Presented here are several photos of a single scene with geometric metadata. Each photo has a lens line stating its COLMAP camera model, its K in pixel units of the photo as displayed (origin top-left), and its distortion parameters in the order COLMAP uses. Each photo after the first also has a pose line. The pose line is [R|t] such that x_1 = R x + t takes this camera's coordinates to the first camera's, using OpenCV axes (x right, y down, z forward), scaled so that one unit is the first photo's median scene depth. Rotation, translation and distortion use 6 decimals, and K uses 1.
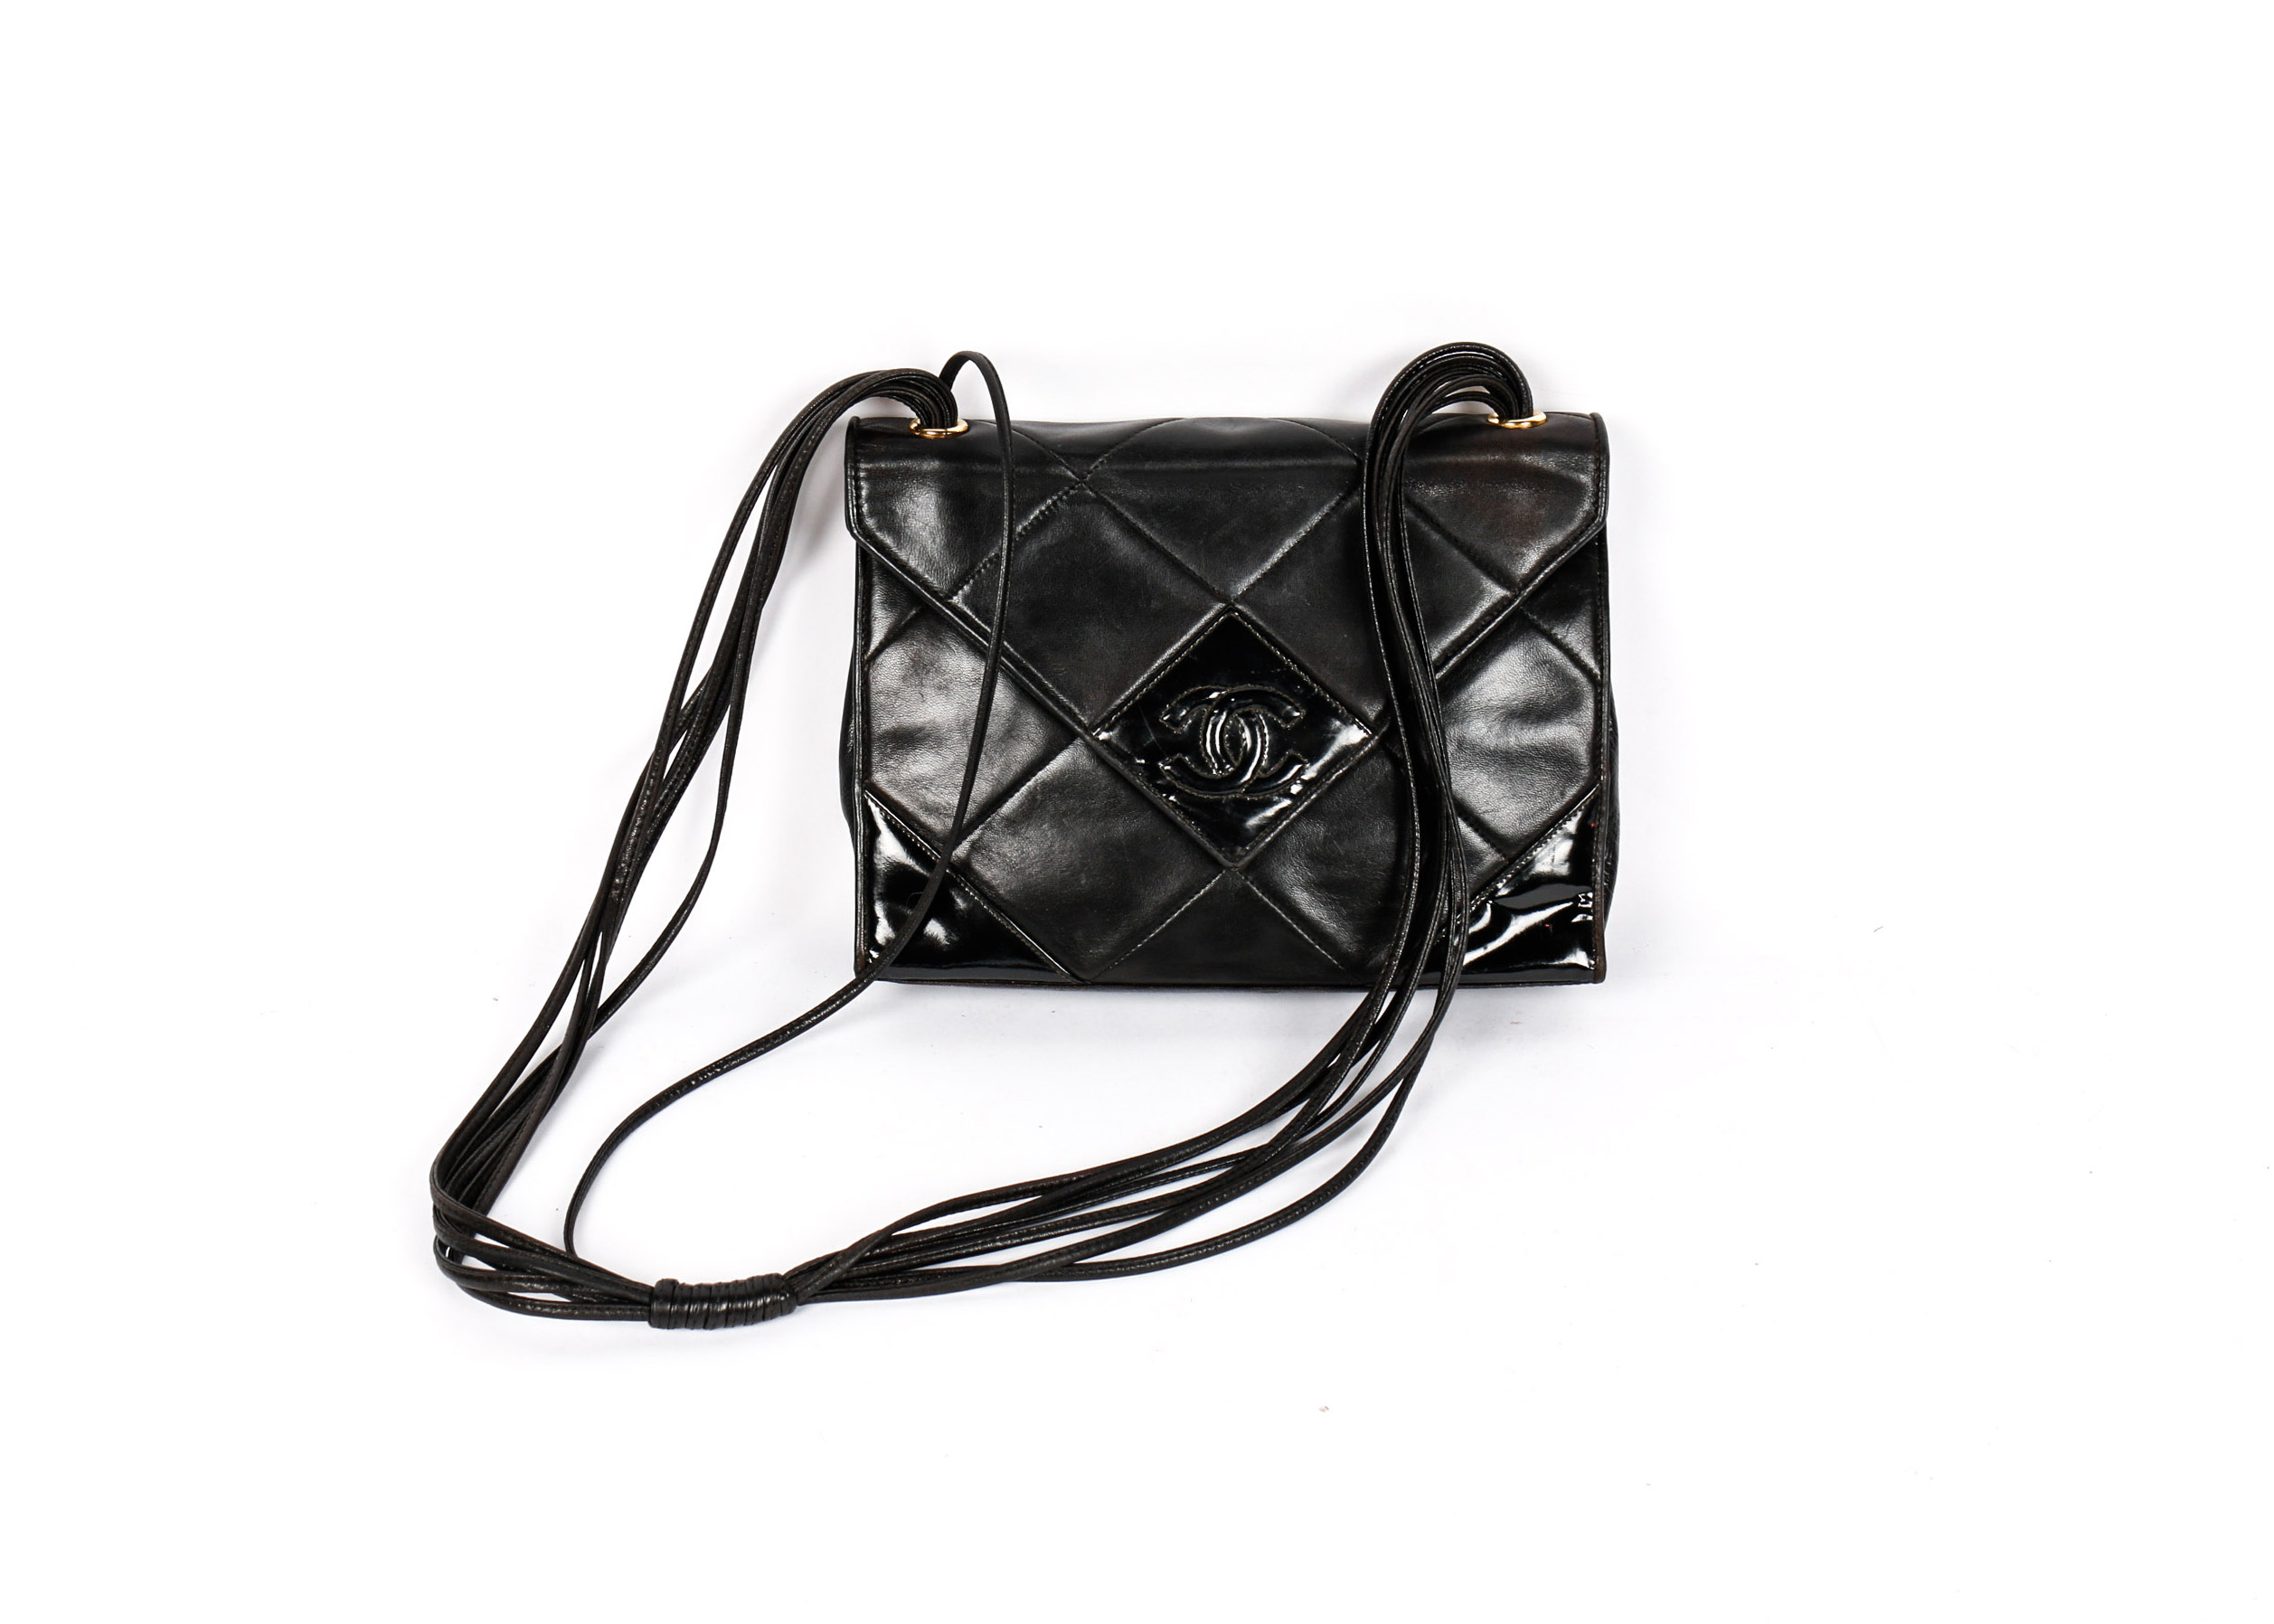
lens RADIAL K [[2915.4, 0, 1138.3], [0, 2915.4, 811.8], [0, 0, 1]] dist [-0.023126, 0.000000]
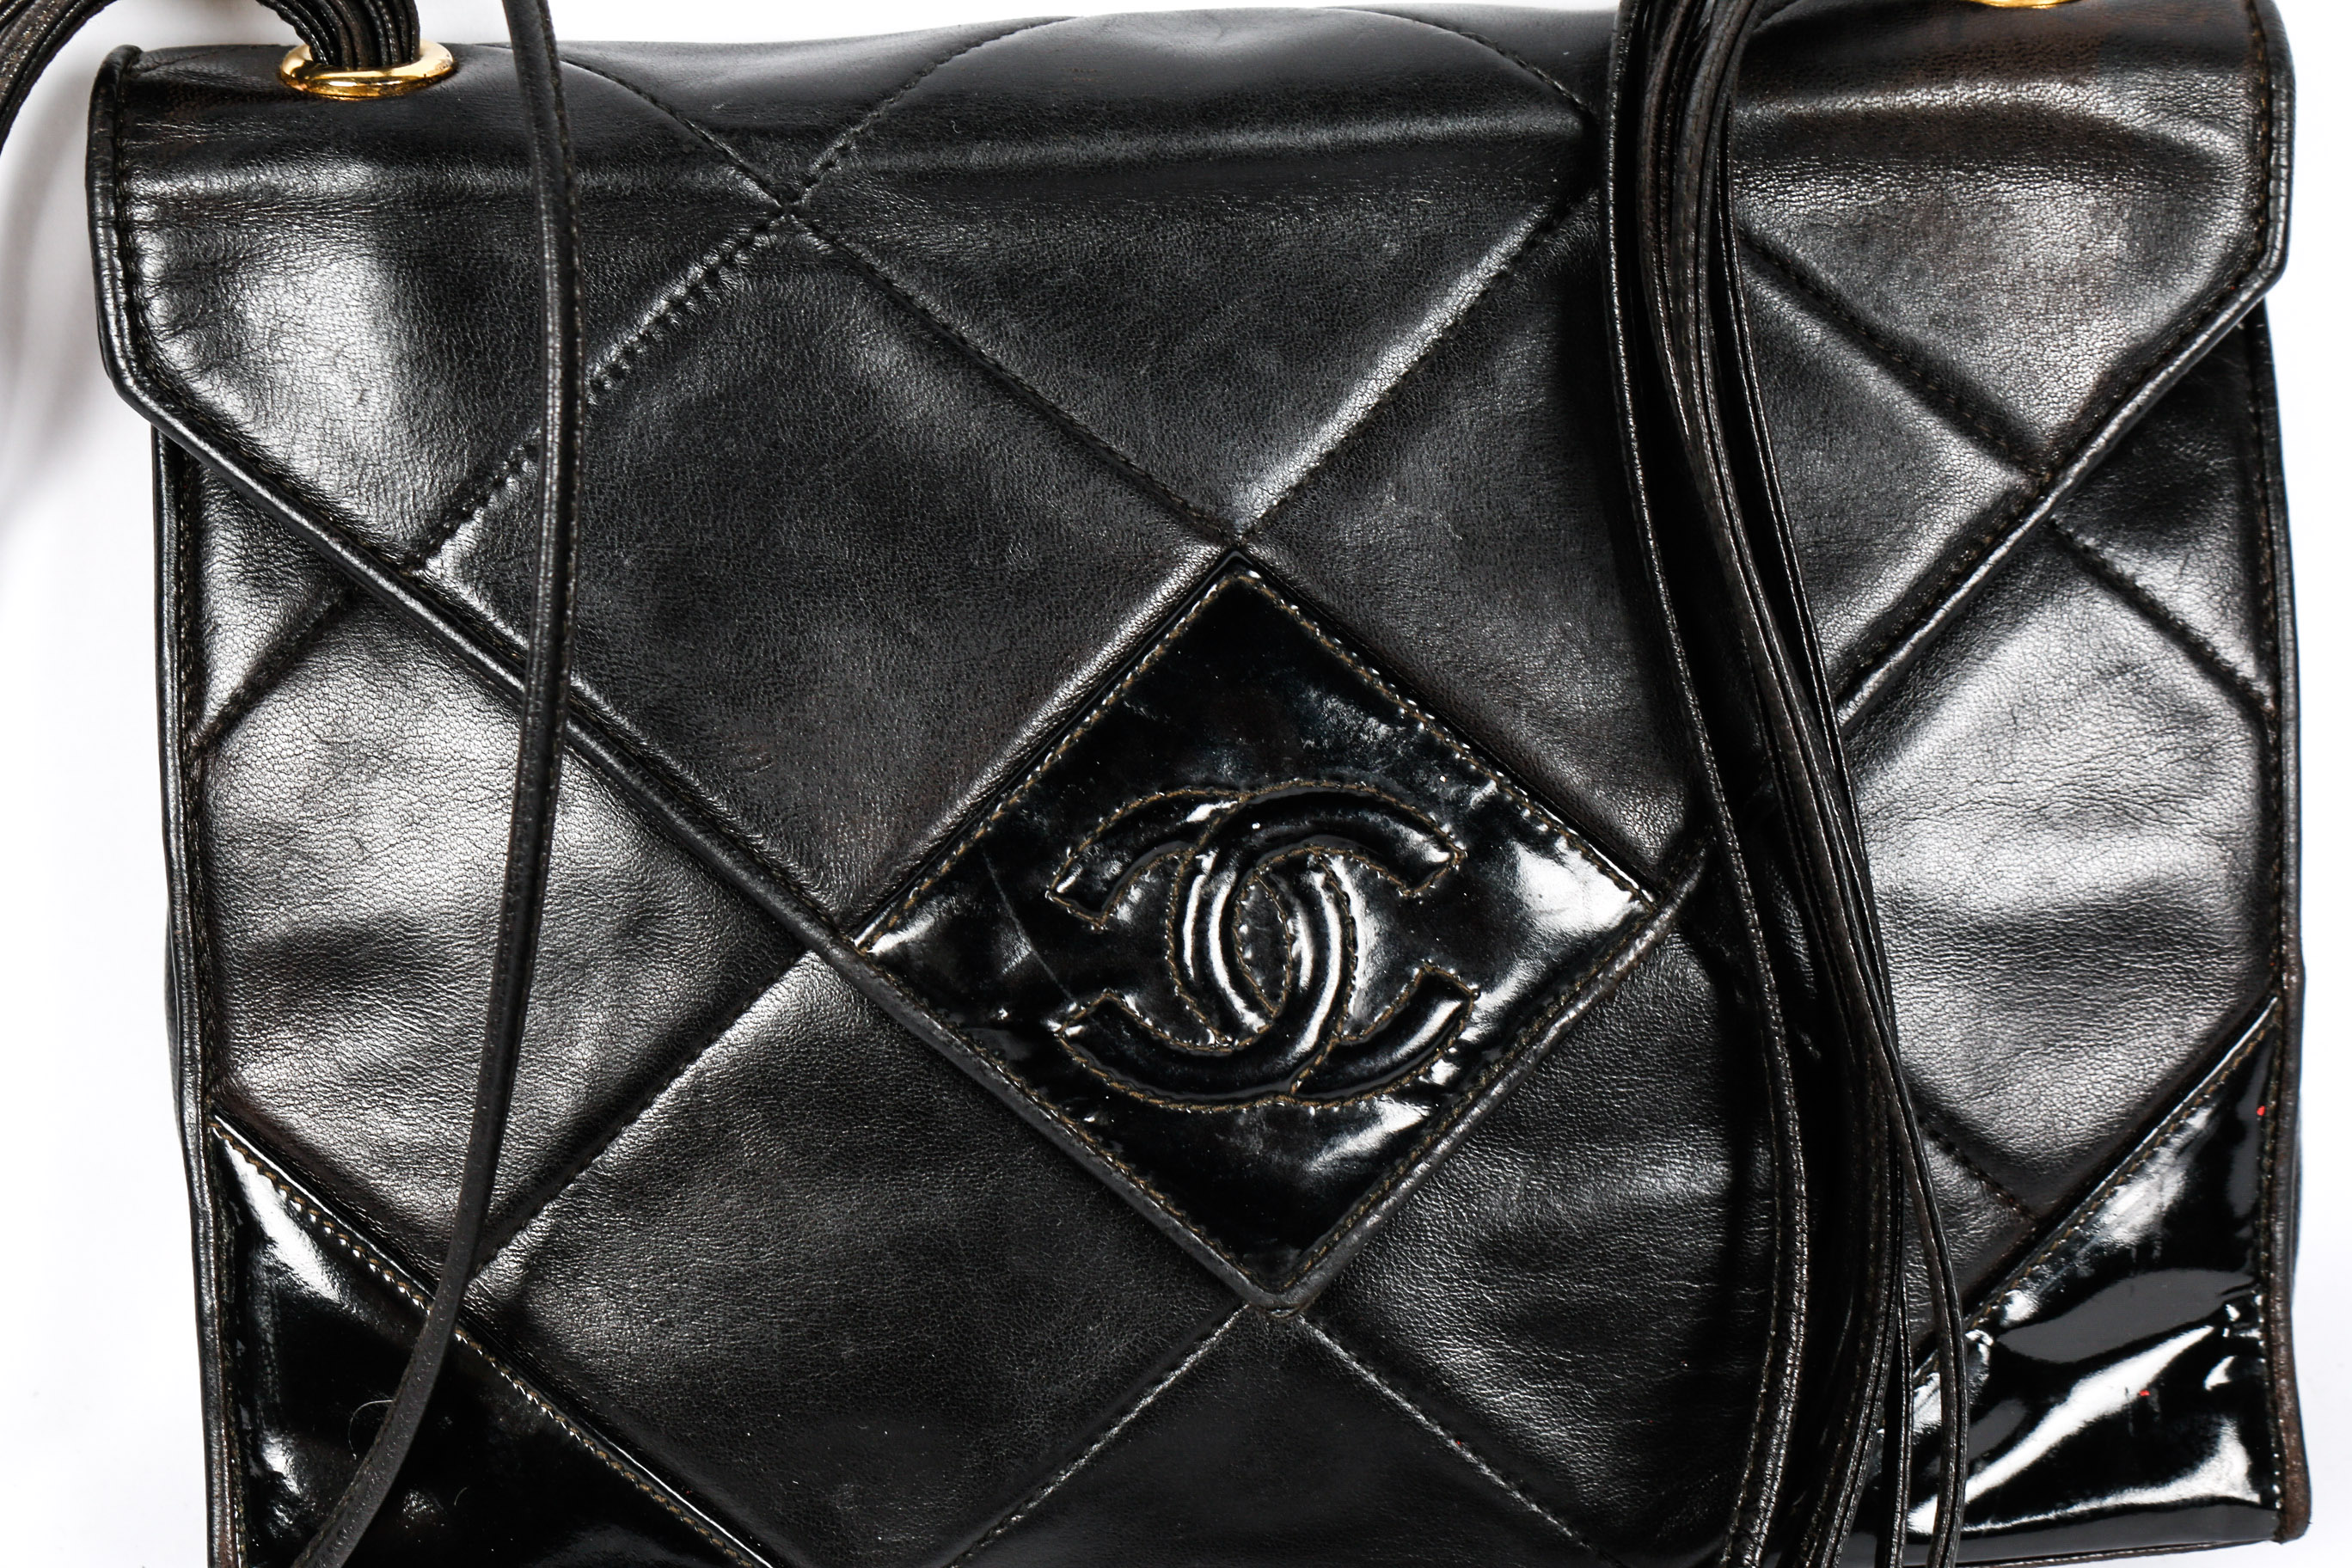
lens RADIAL K [[4153.3, 0, 1174.6], [0, 4153.3, 784.0], [0, 0, 1]] dist [-0.021730, 0.000000]
pose [[0.997573, -0.045999, 0.052271, -0.002643], [0.044319, 0.998477, 0.032866, -0.059362], [-0.053703, -0.030470, 0.998092, 0.504725]]
